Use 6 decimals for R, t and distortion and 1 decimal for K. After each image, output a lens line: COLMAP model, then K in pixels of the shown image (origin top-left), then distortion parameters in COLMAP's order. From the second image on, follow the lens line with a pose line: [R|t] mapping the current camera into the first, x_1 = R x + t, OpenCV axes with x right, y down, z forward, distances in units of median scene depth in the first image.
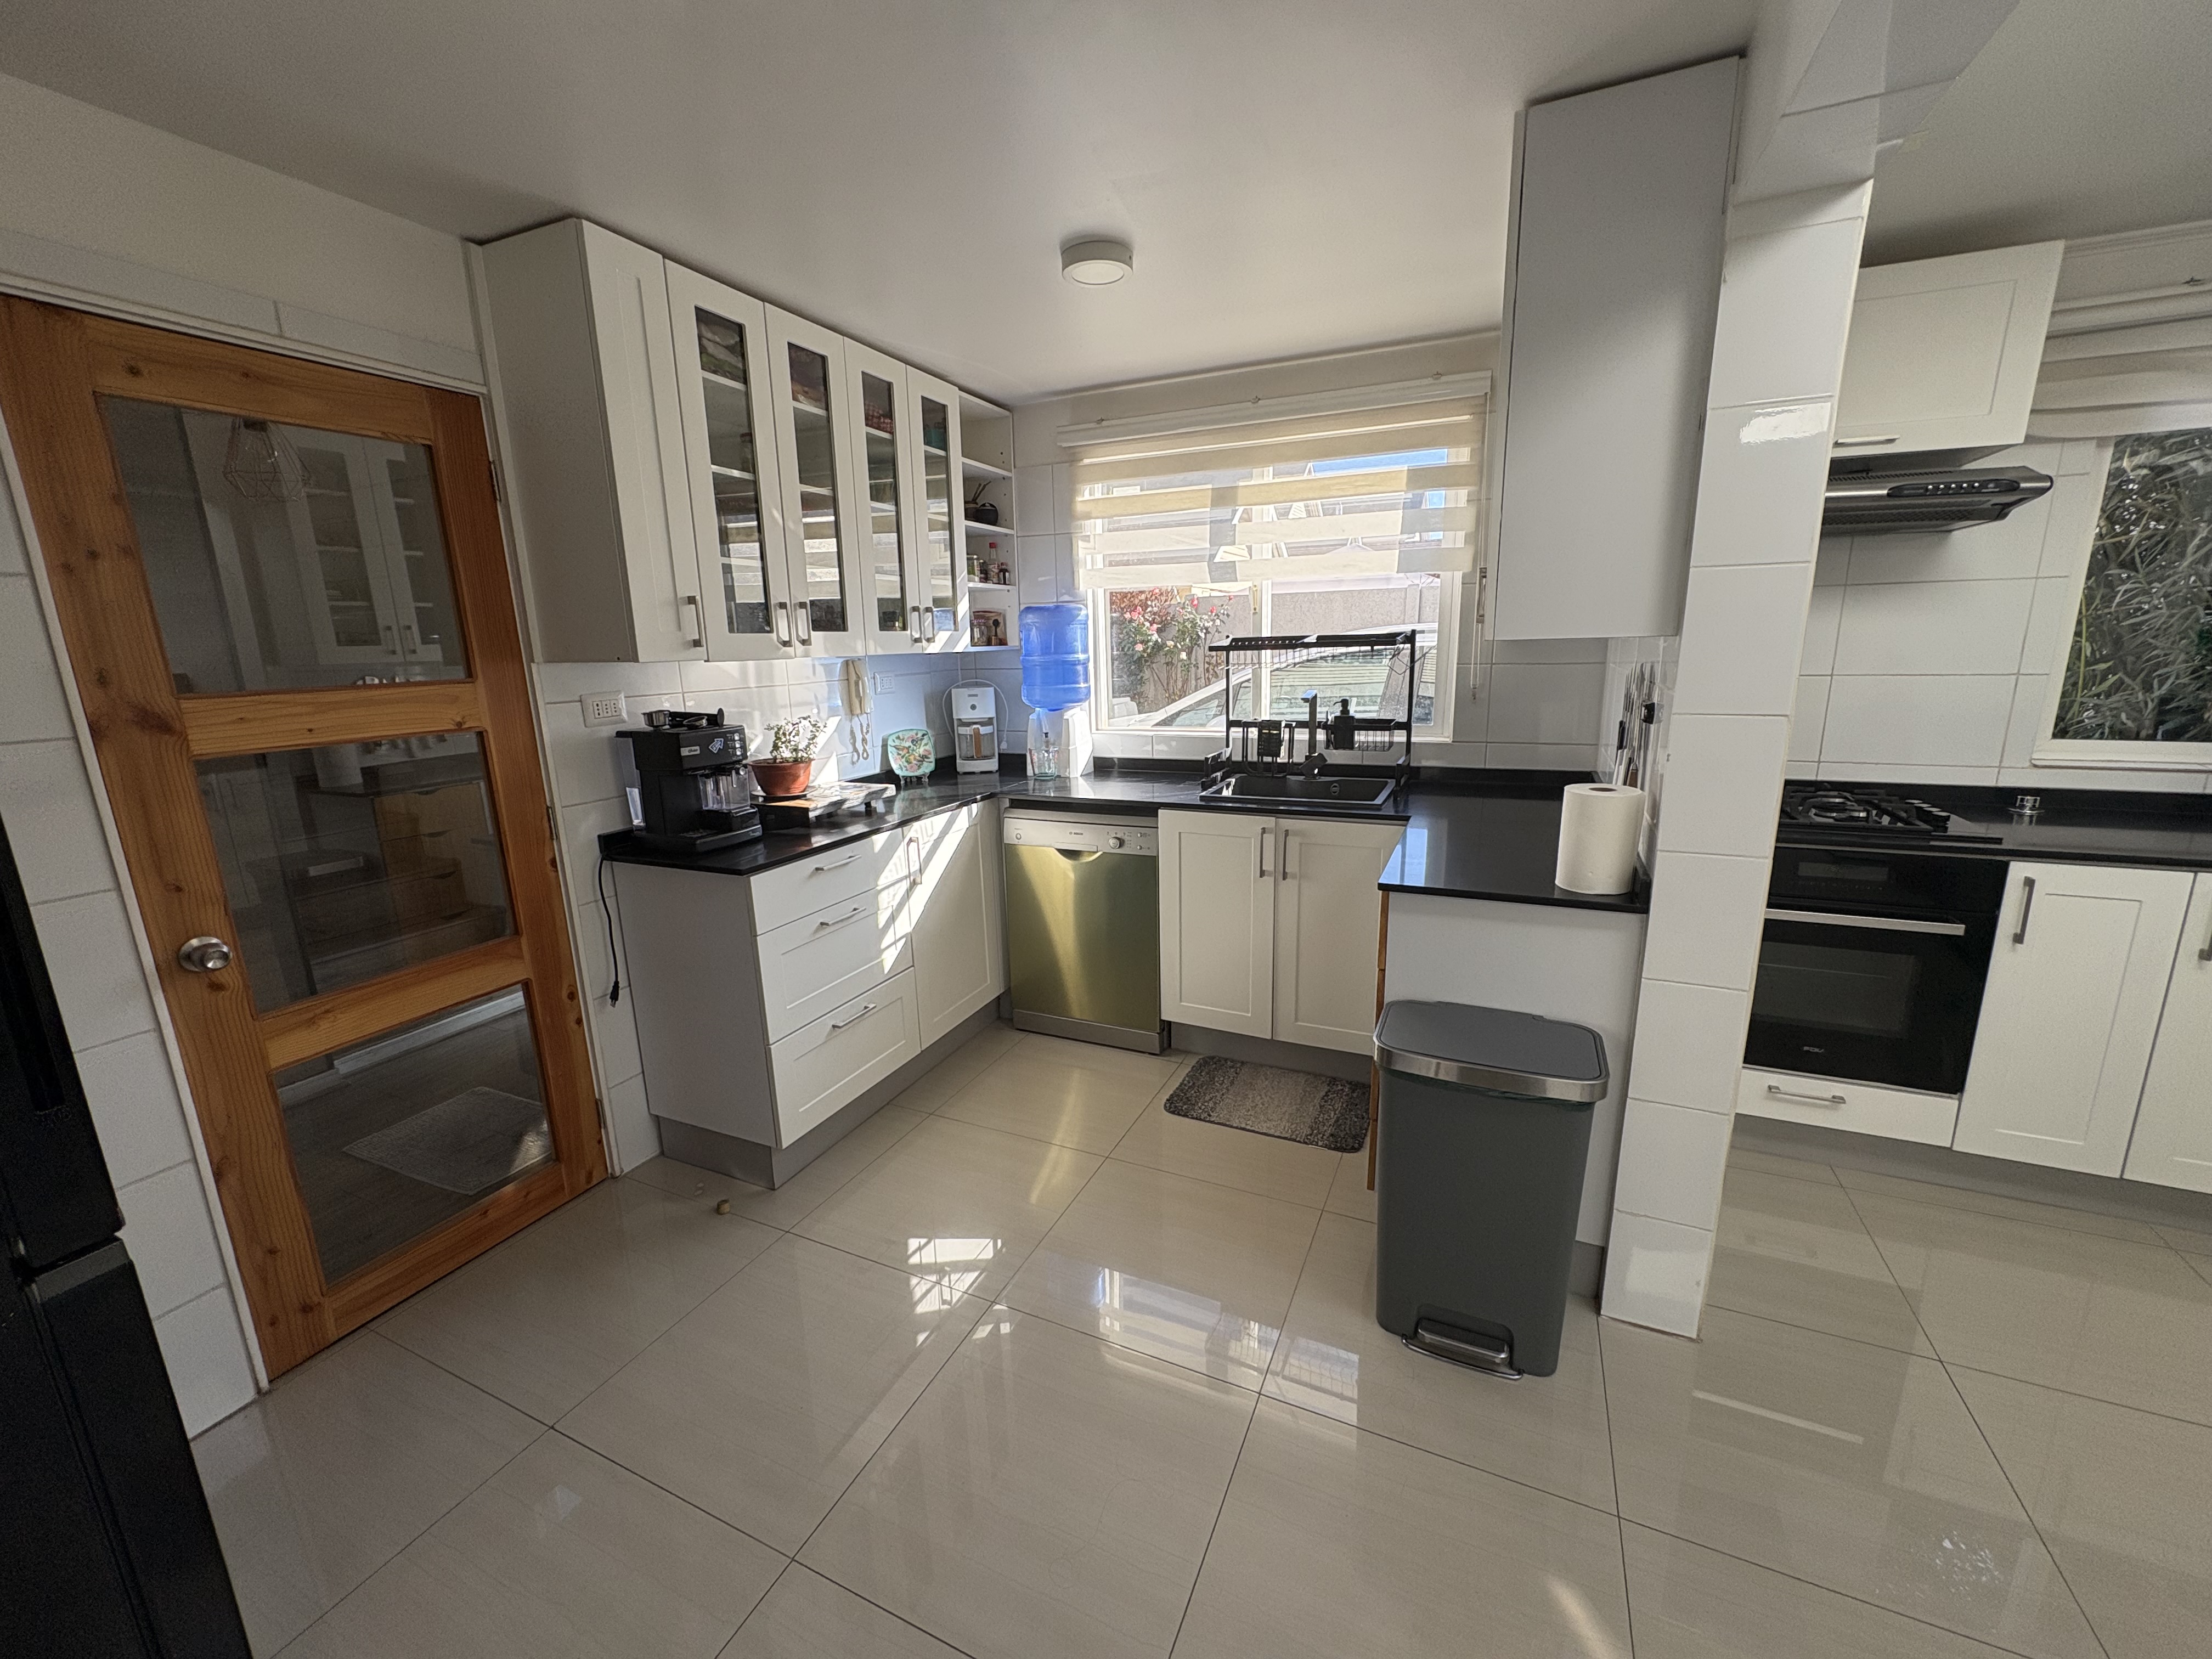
lens RADIAL K [[881.6, 0, 1112.0], [0, 881.6, 832.3], [0, 0, 1]] dist [0.000651, 0.001456]
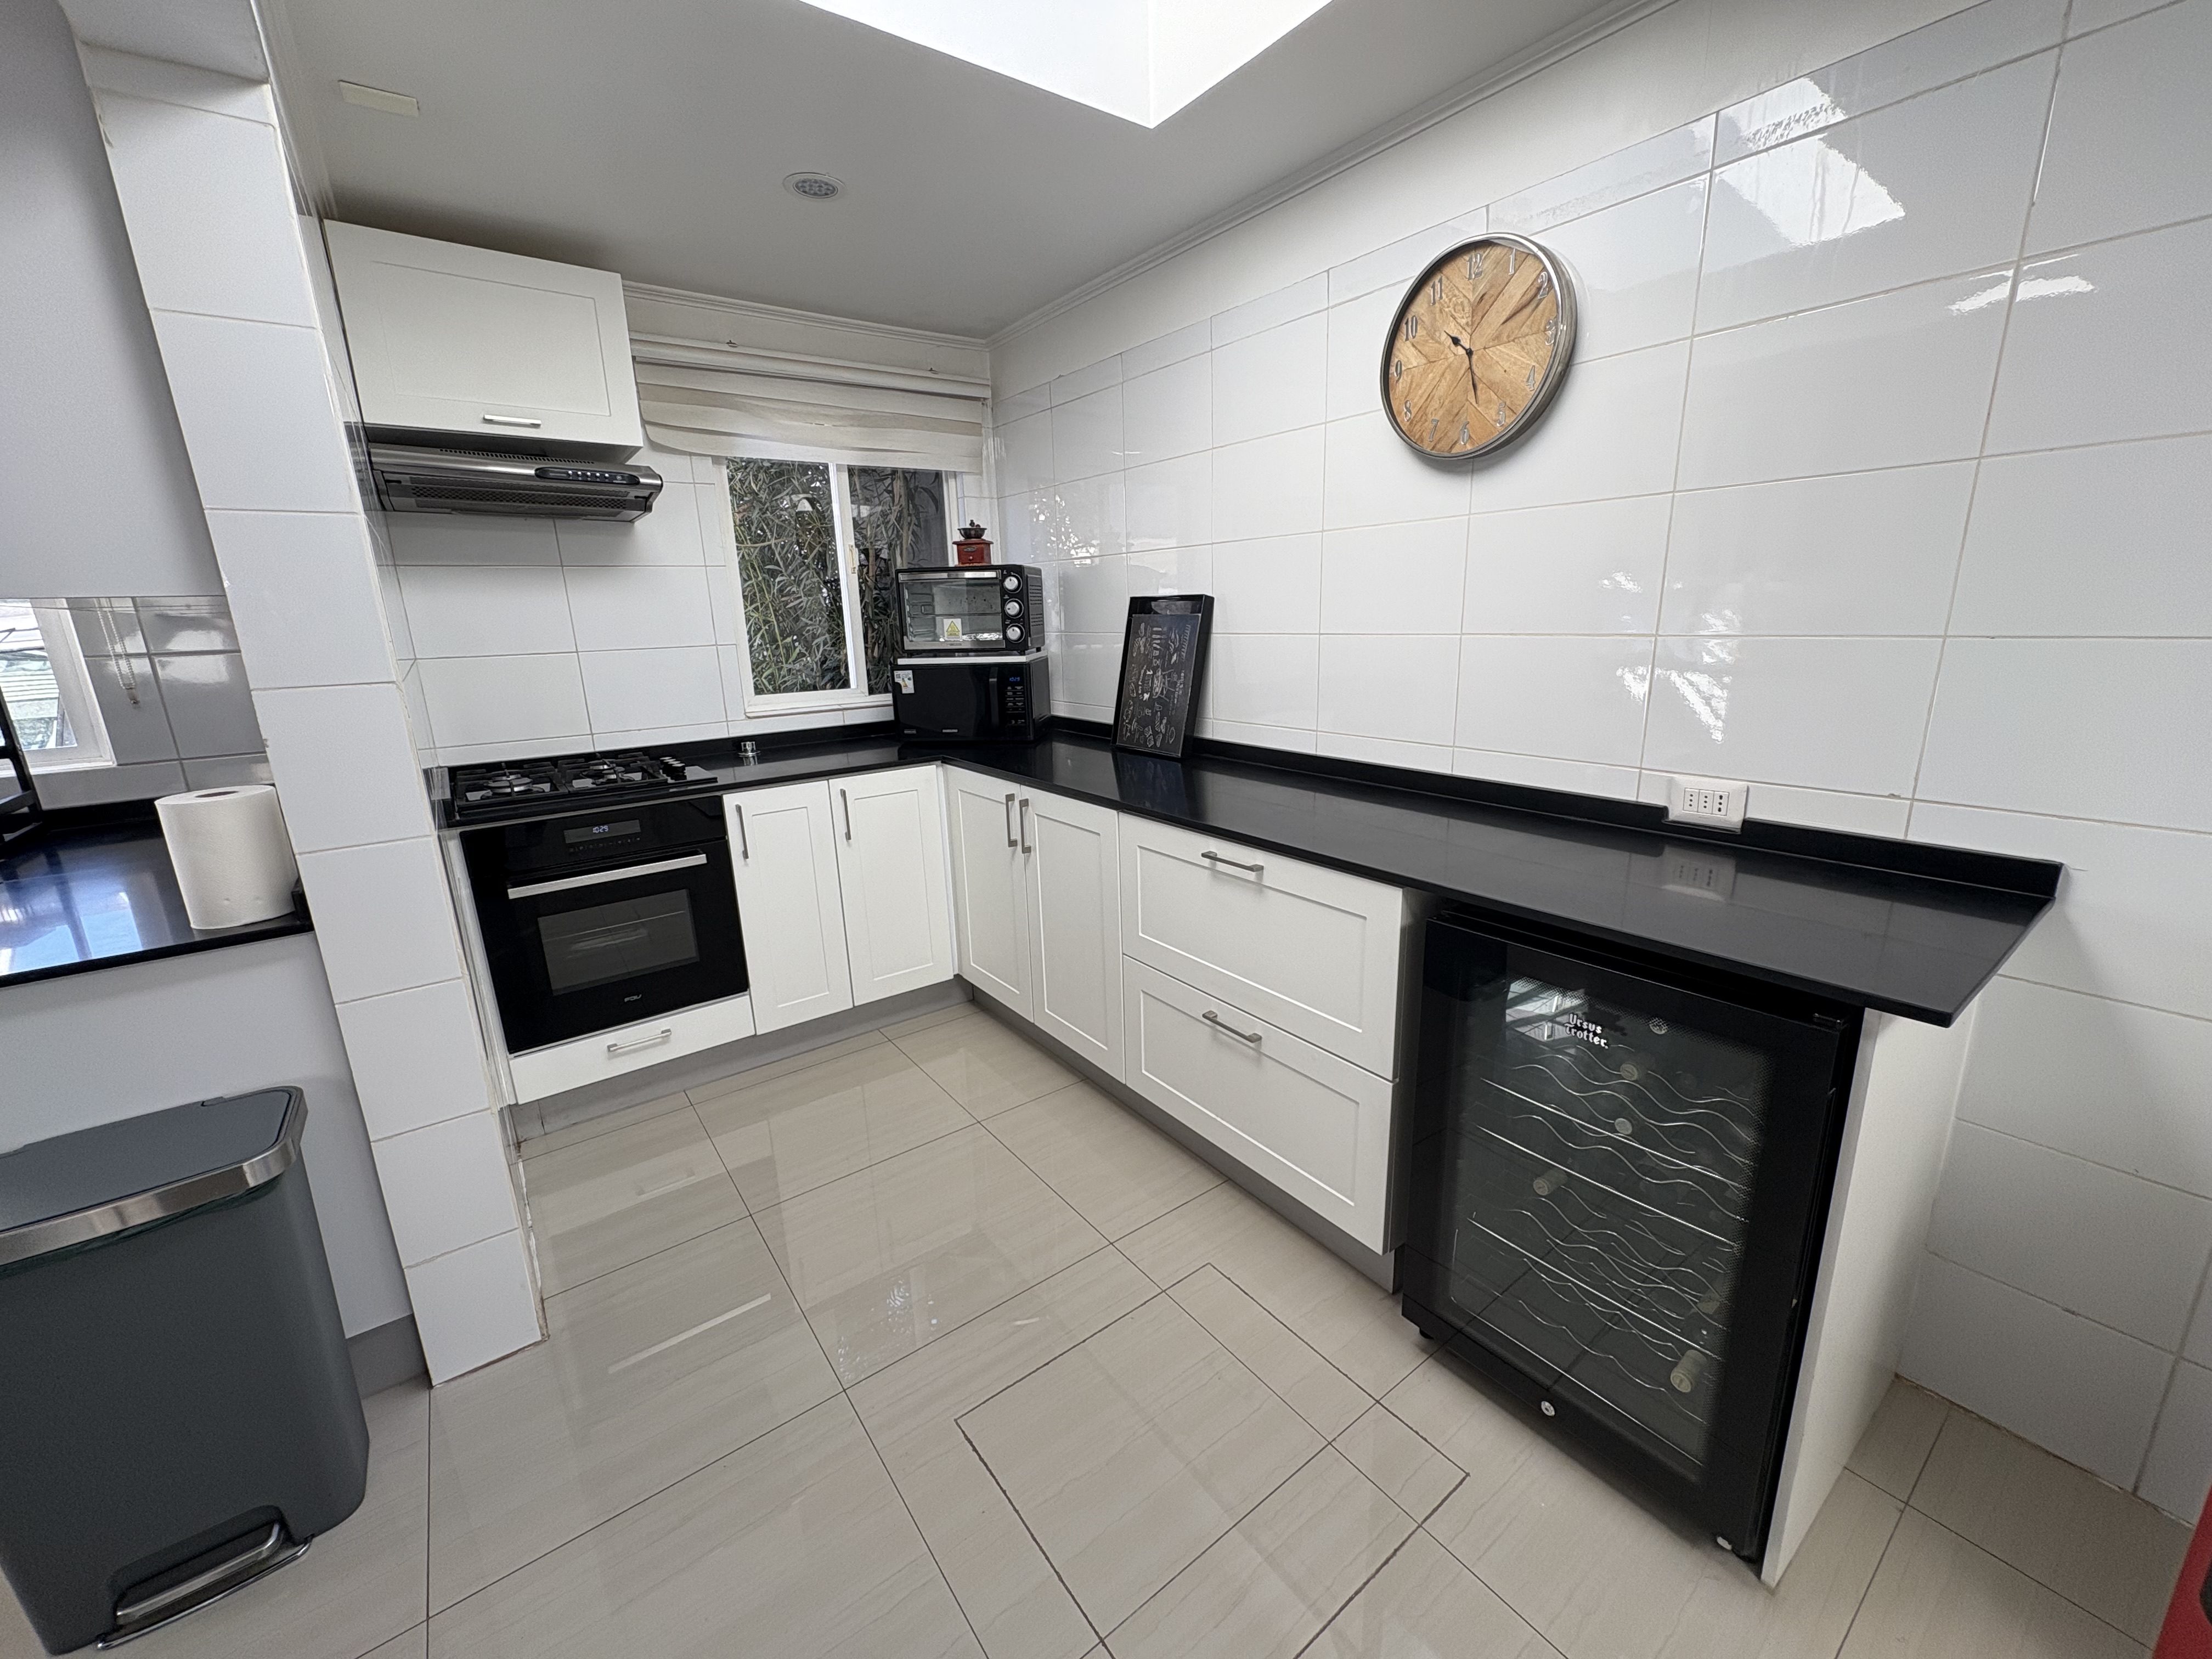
lens RADIAL K [[881.6, 0, 1116.6], [0, 881.6, 827.0], [0, 0, 1]] dist [0.000651, 0.001456]
pose [[0.482055, -0.203551, 0.852167, 0.230440], [0.207776, 0.971451, 0.114509, 0.048915], [-0.851147, 0.121860, 0.510586, -0.076008]]
